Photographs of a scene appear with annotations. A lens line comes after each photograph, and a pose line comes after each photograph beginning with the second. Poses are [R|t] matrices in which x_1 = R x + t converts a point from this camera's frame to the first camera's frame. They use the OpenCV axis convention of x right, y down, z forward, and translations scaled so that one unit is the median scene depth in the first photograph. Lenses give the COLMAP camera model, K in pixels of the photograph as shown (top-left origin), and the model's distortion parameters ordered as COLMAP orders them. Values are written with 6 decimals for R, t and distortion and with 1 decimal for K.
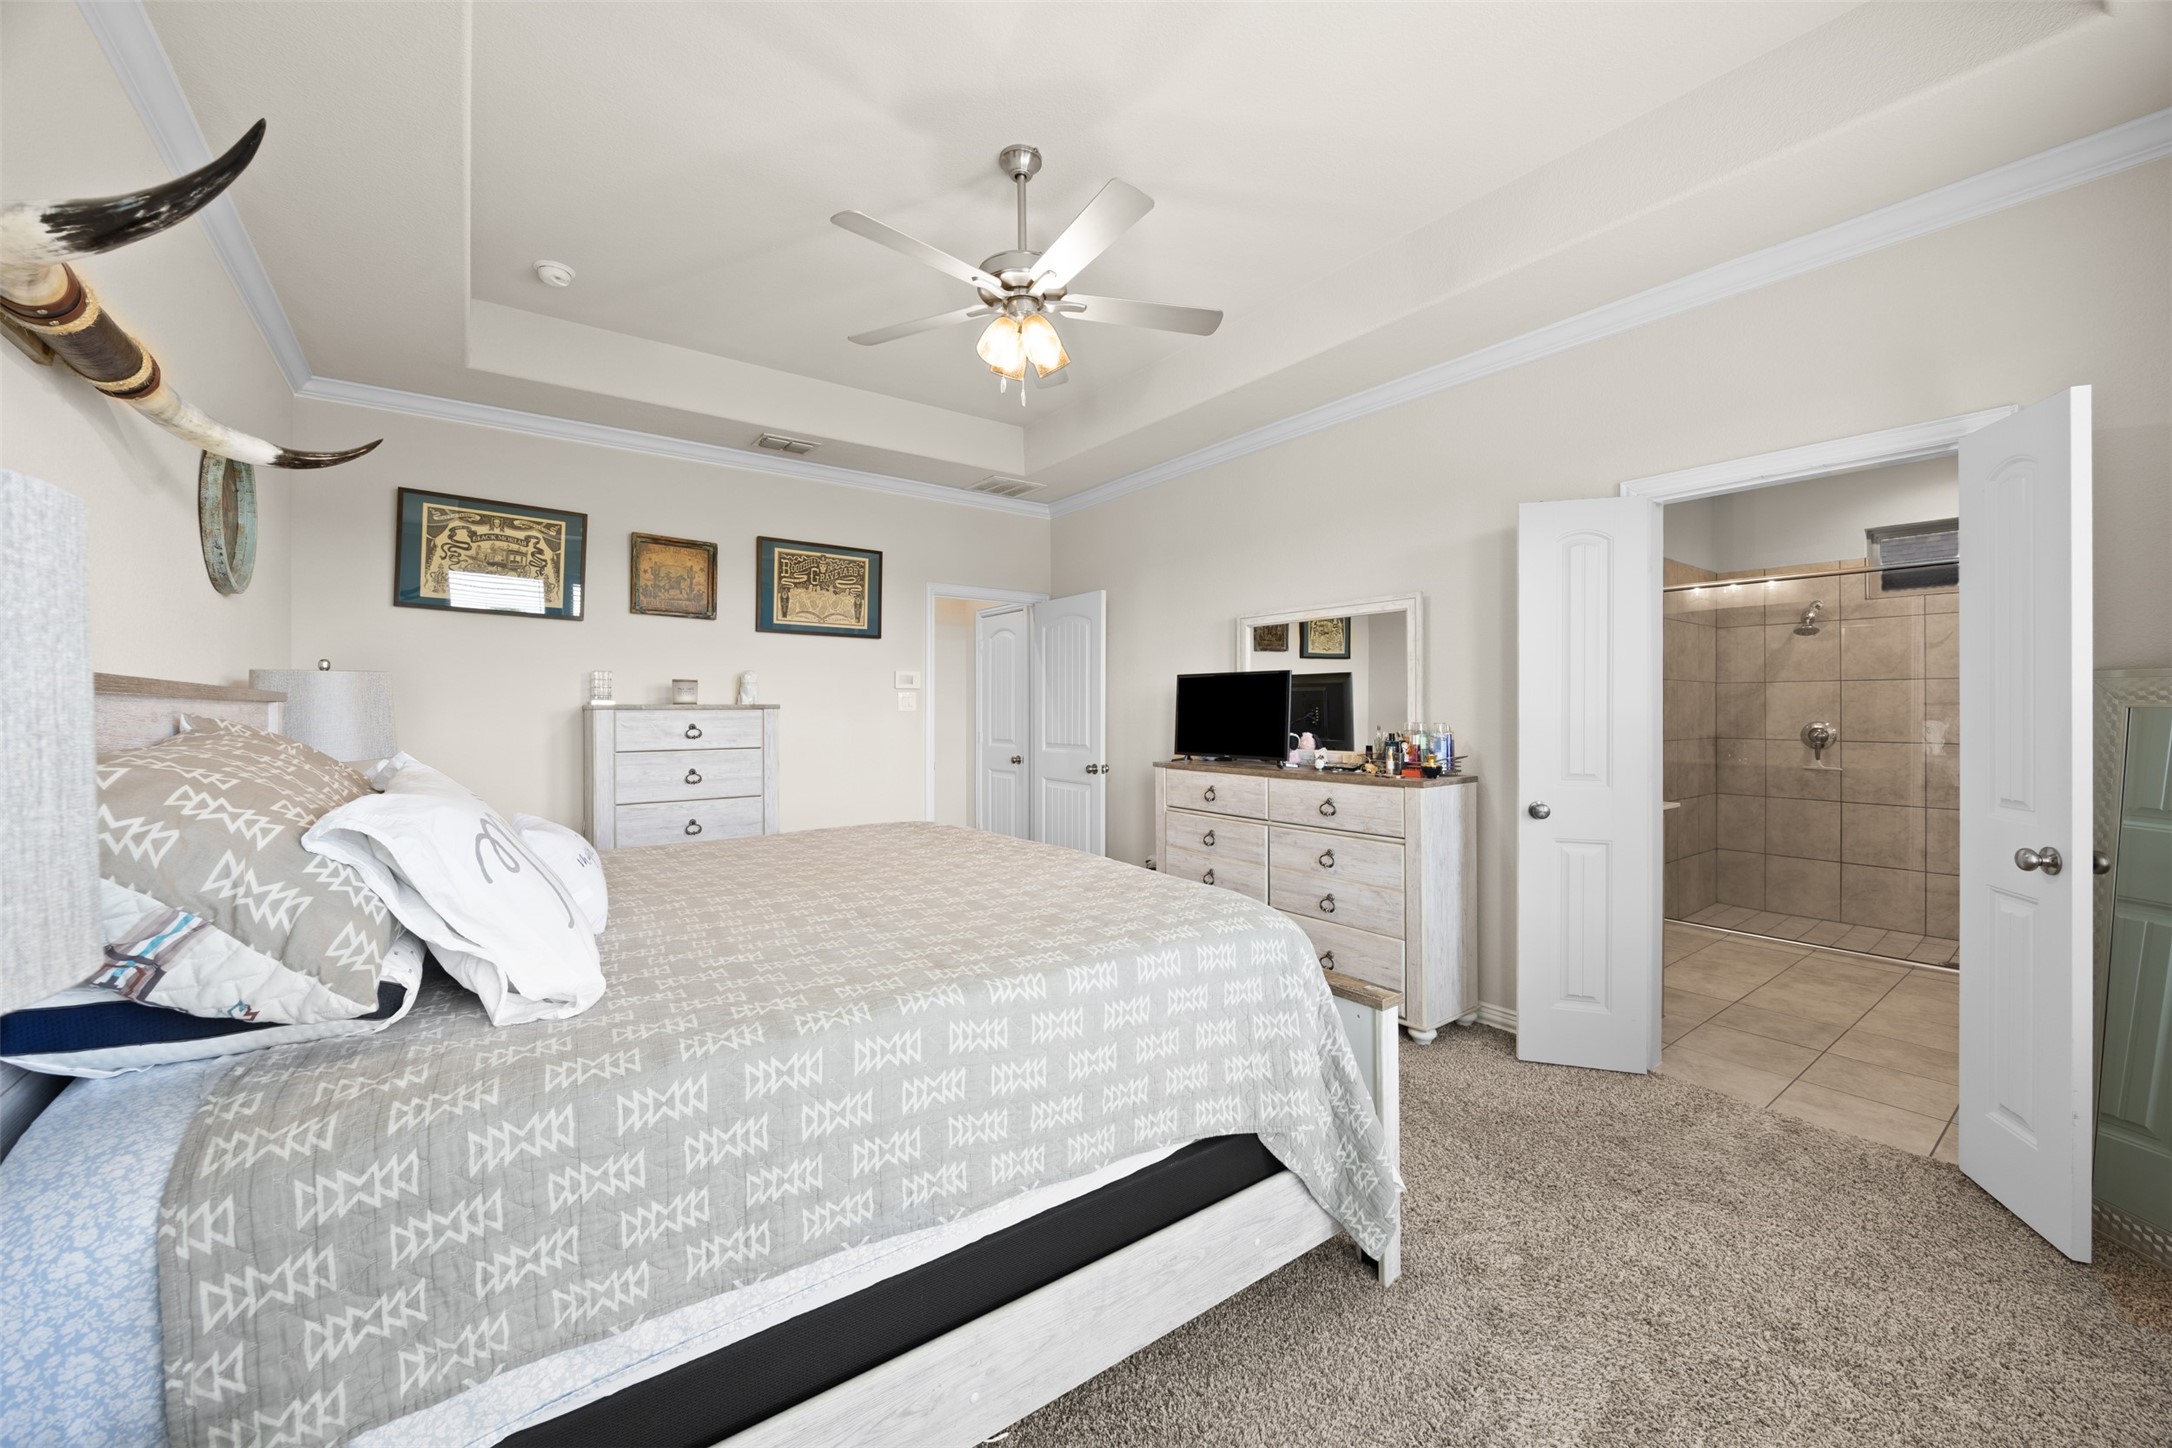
lens RADIAL K [[825.5, 0, 1099.4], [0, 825.5, 710.0], [0, 0, 1]] dist [-0.004023, 0.000301]
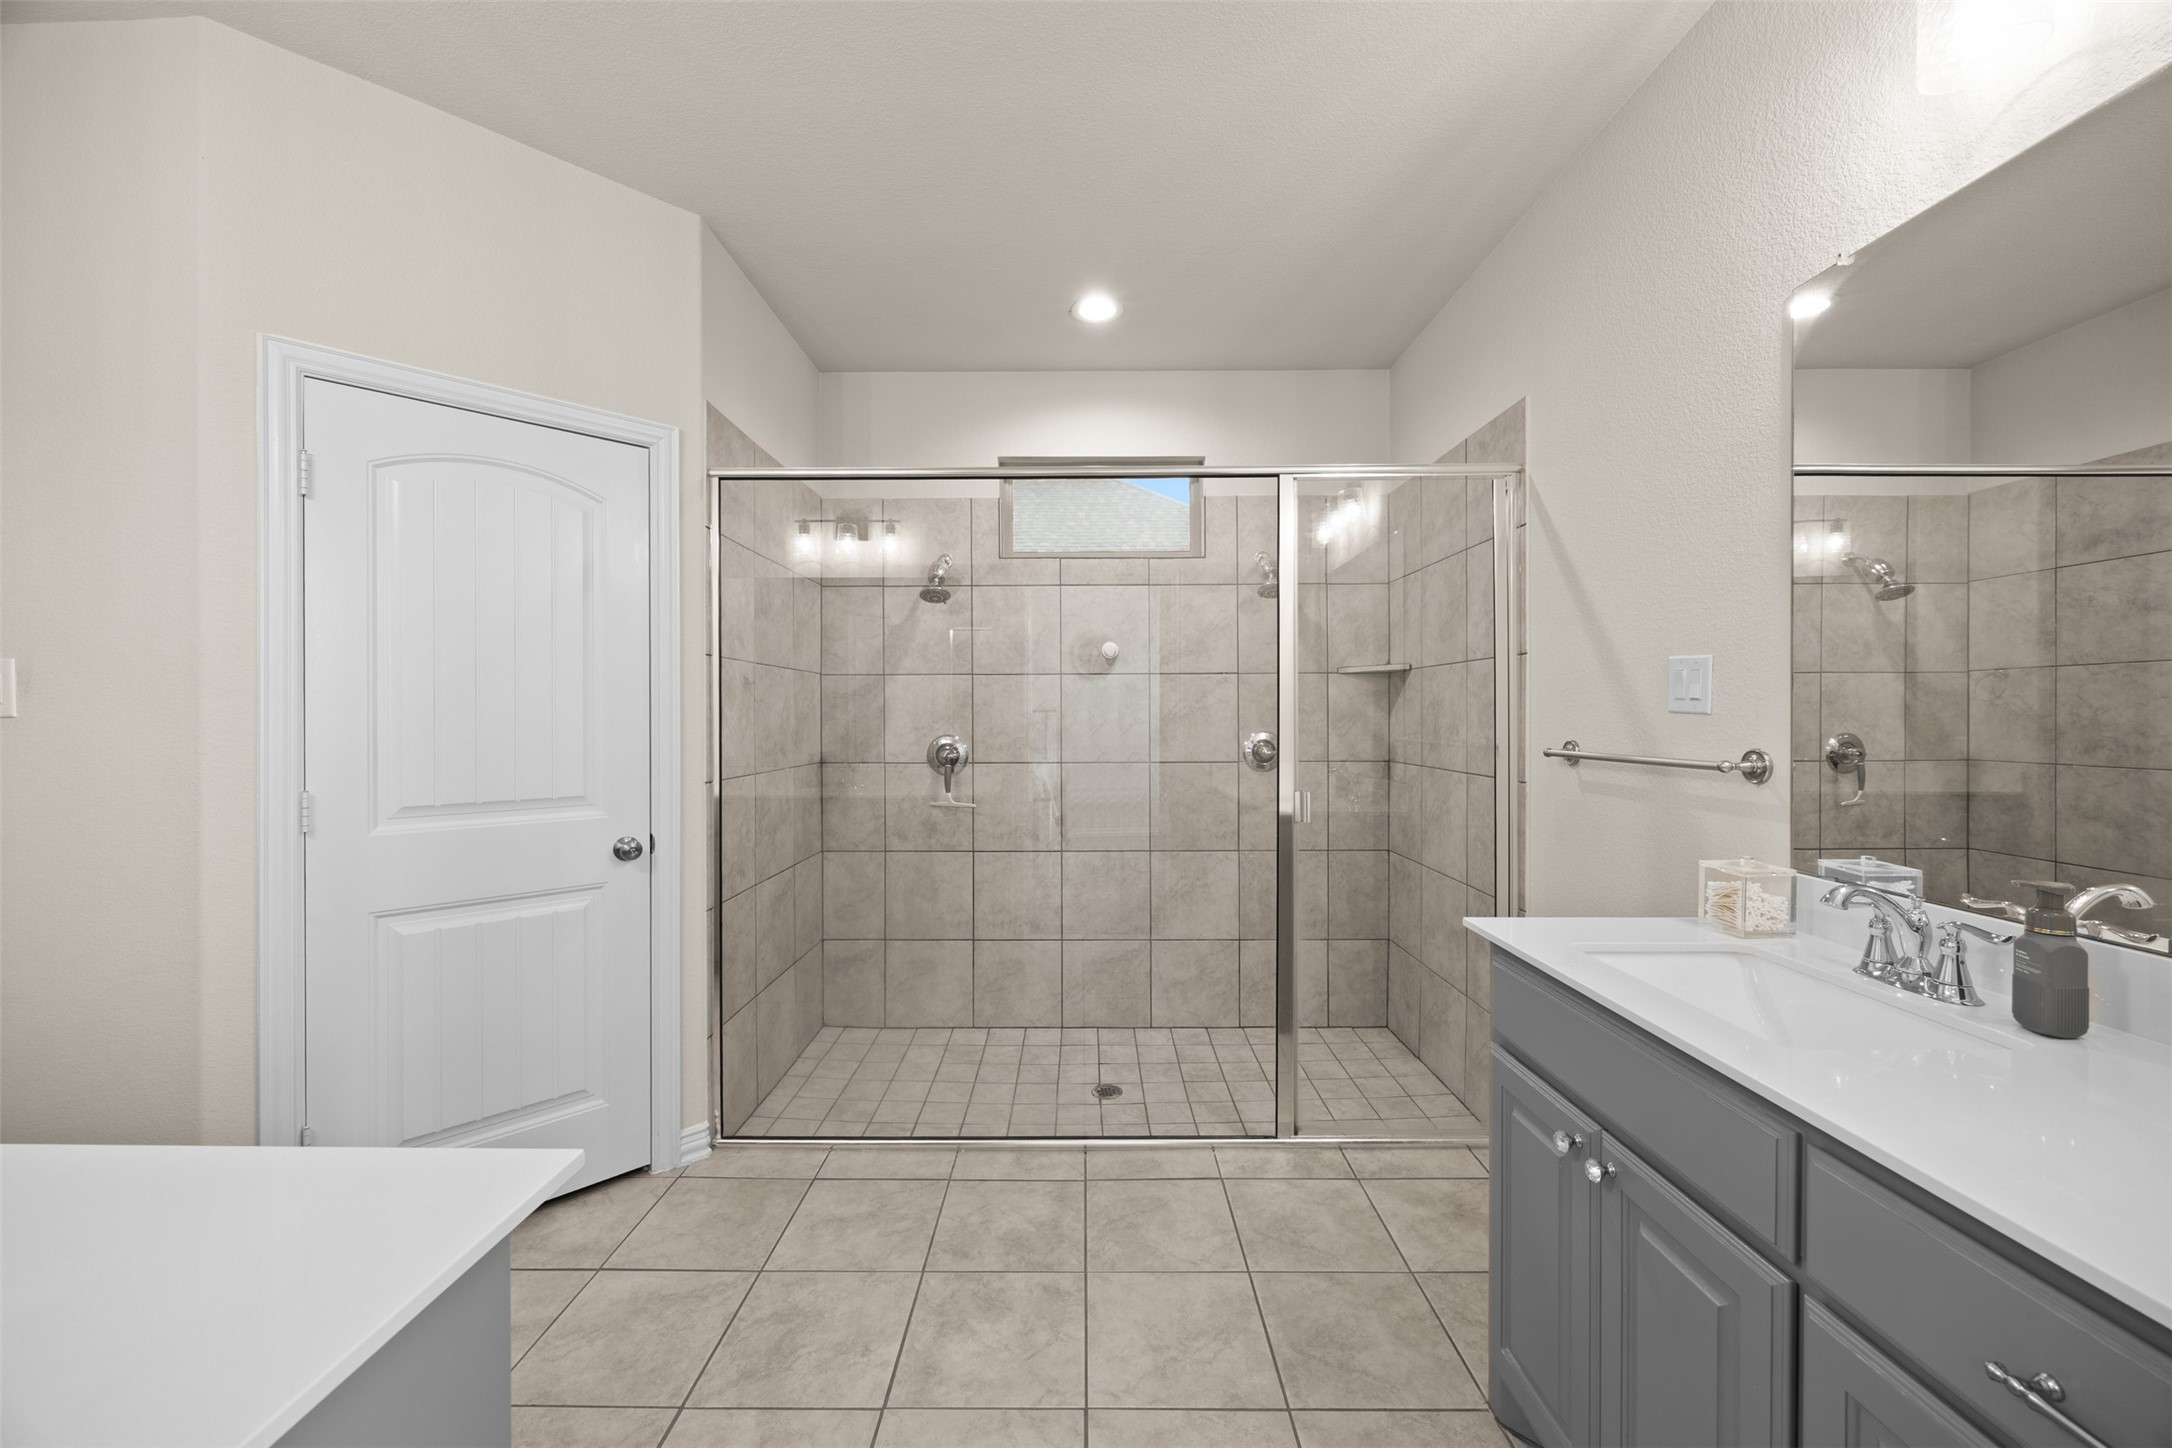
lens RADIAL K [[825.5, 0, 1071.4], [0, 825.5, 718.8], [0, 0, 1]] dist [-0.004023, 0.000301]
pose [[0.613634, -0.004085, 0.789580, 0.391602], [0.003783, 0.999990, 0.002234, -0.000072], [-0.789582, 0.001616, 0.613643, 0.491677]]
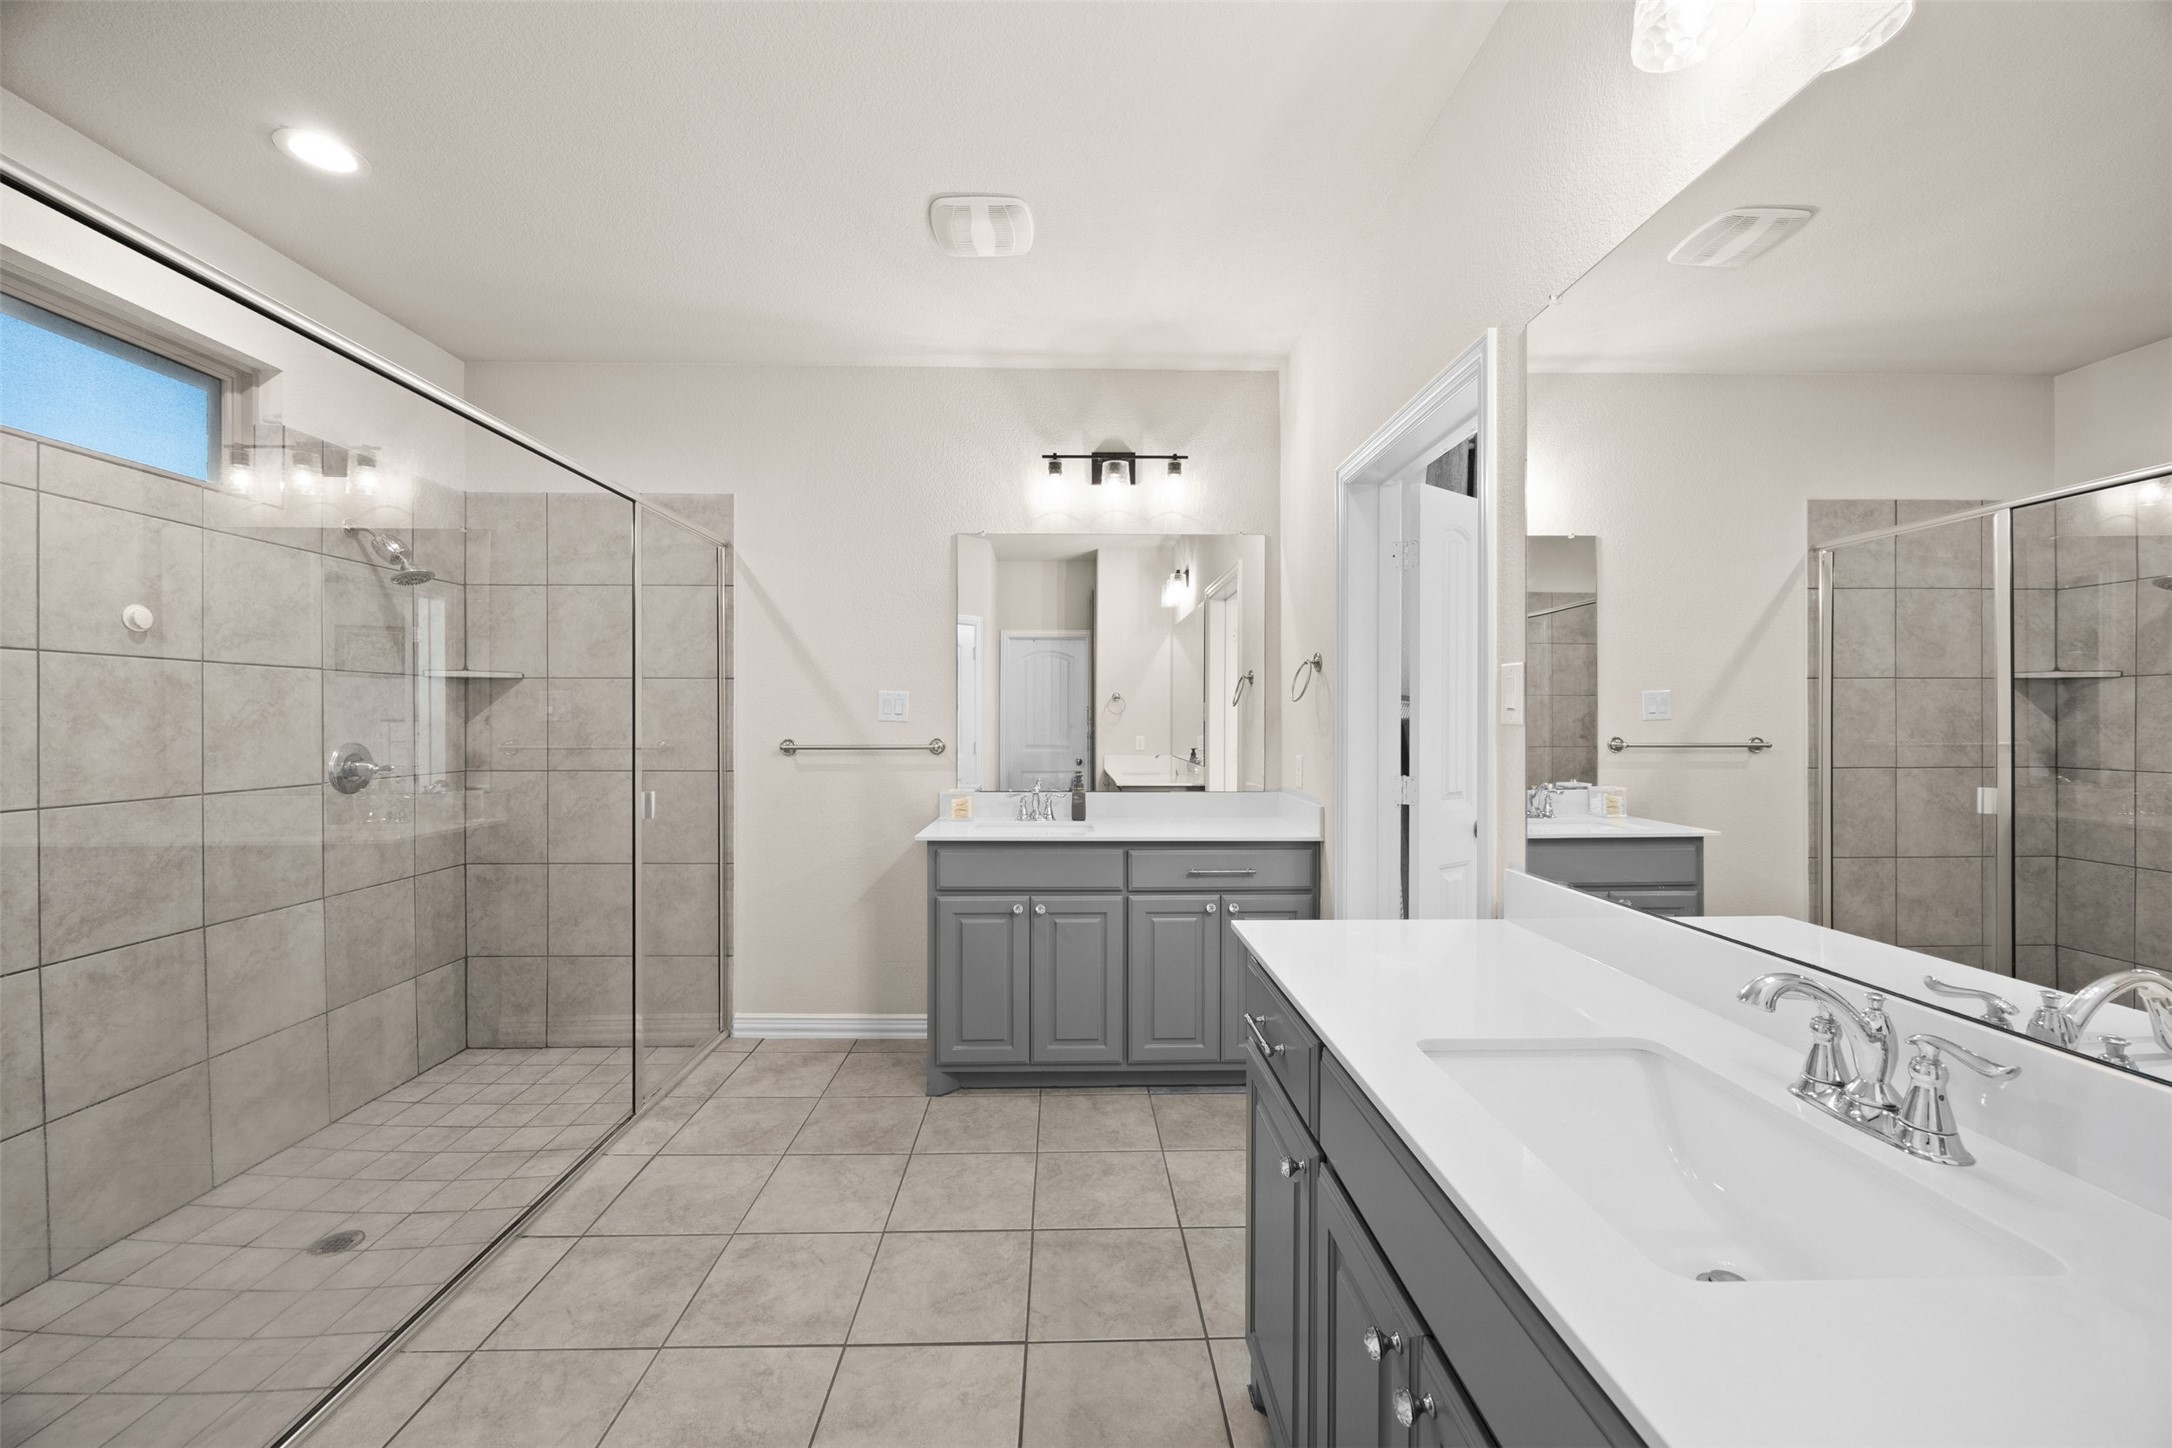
lens RADIAL K [[825.5, 0, 1086.1], [0, 825.5, 724.7], [0, 0, 1]] dist [-0.004023, 0.000301]
pose [[-0.812619, -0.001140, 0.582794, 0.311772], [0.003090, 0.999976, 0.006264, -0.001621], [-0.582787, 0.006891, -0.812596, 0.942624]]
